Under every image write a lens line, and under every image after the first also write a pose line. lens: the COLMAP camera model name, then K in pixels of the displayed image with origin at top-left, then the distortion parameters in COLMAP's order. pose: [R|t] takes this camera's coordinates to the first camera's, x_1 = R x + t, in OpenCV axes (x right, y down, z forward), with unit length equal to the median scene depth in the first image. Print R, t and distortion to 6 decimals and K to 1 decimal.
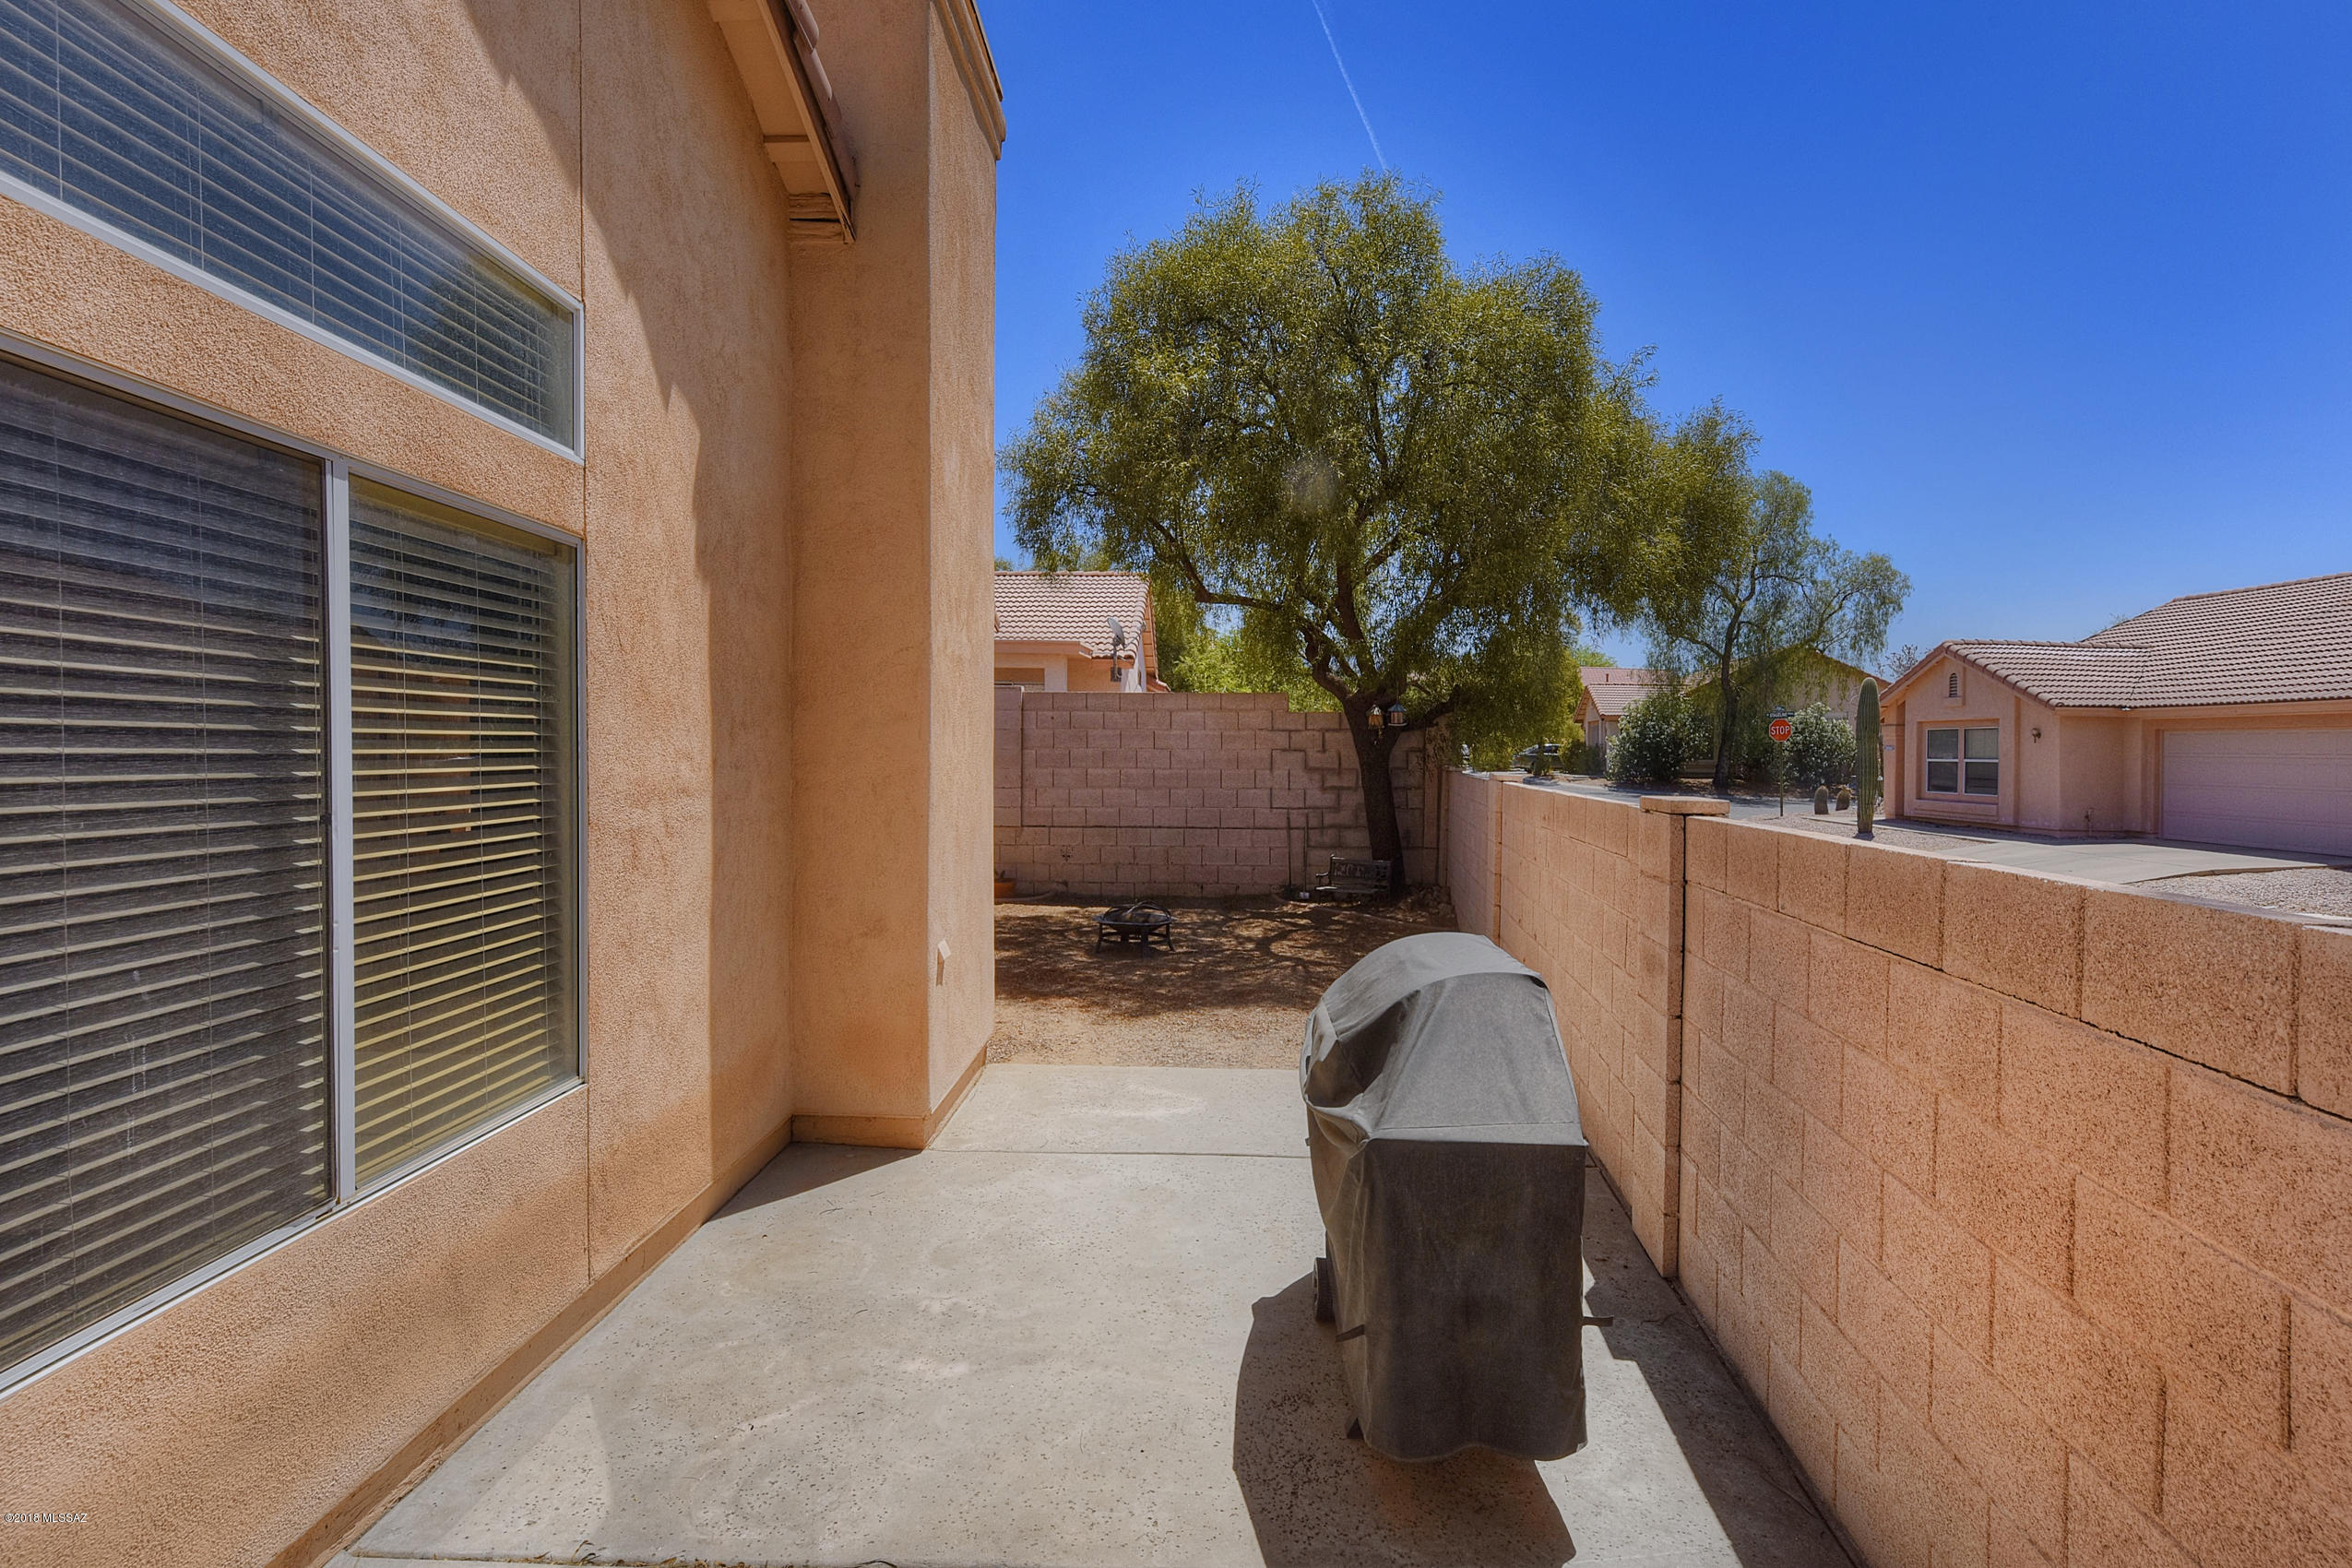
lens RADIAL K [[1076.5, 0, 1174.2], [0, 1076.5, 772.8], [0, 0, 1]] dist [-0.010262, -0.000698]
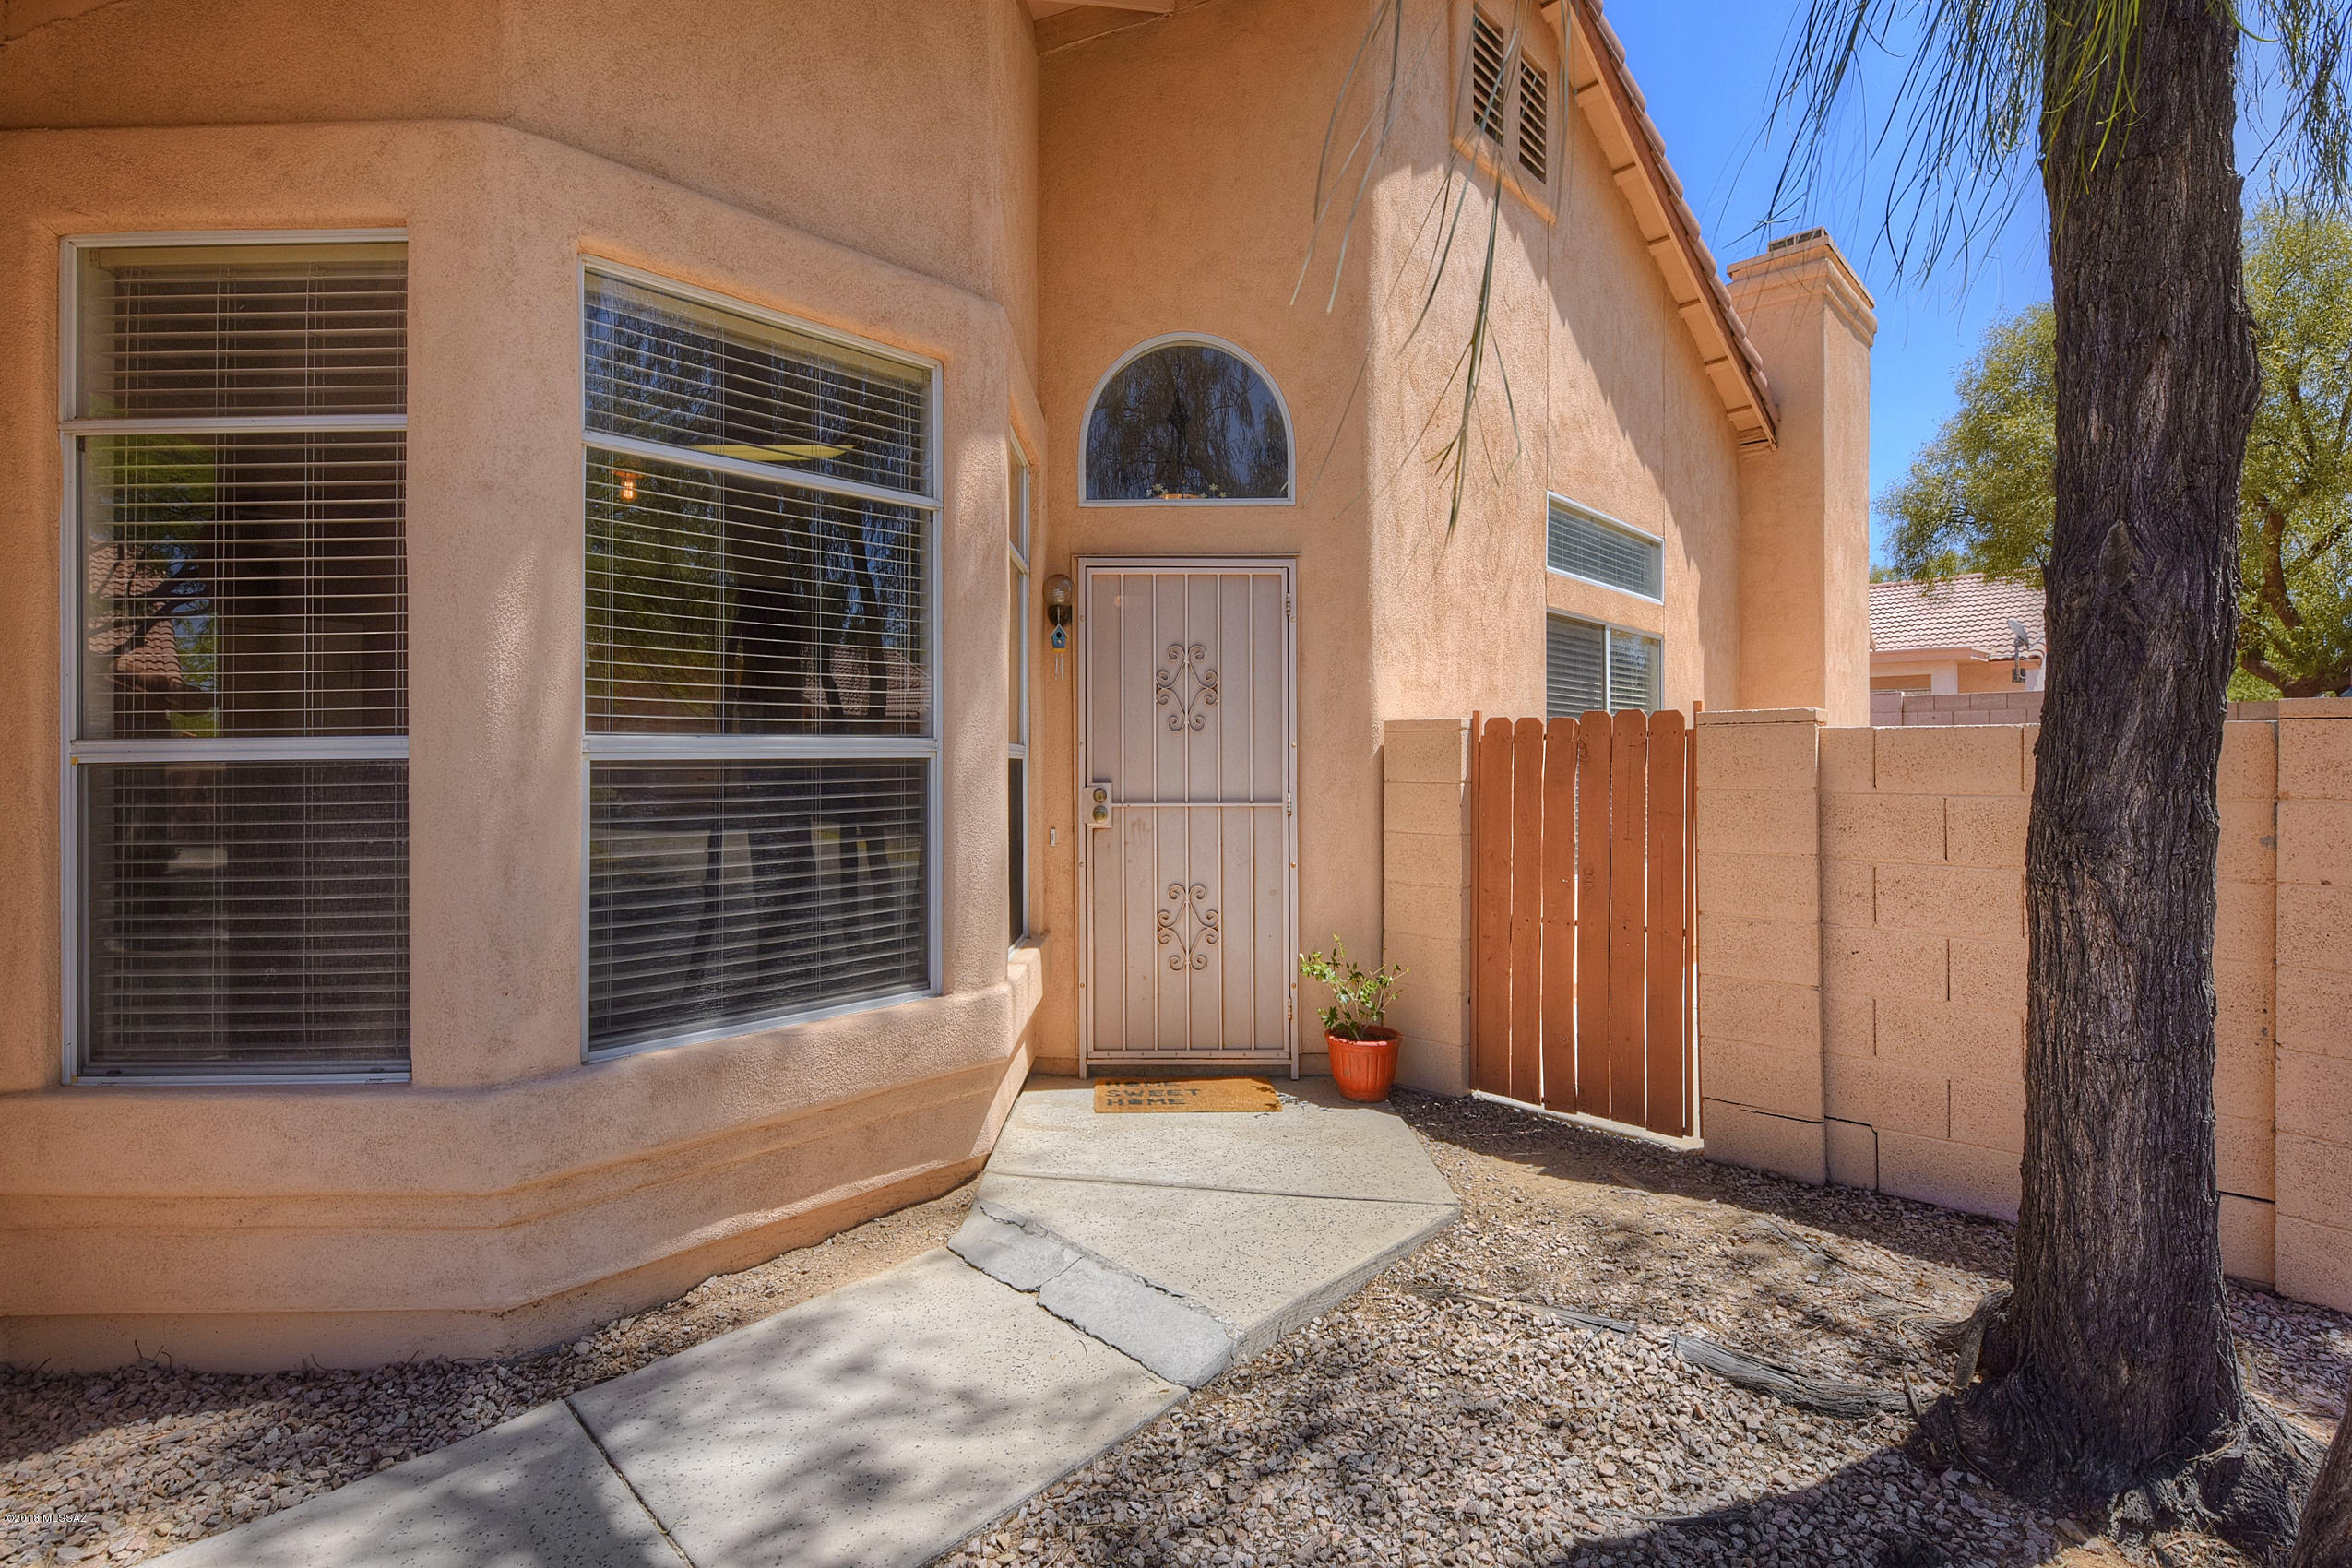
lens RADIAL K [[1076.5, 0, 1175.5], [0, 1076.5, 780.5], [0, 0, 1]] dist [-0.010262, -0.000698]
pose [[0.732498, -0.000027, -0.680769, 0.142216], [-0.009530, 0.999902, -0.010293, 0.069847], [0.680702, 0.014028, 0.732426, -0.753593]]
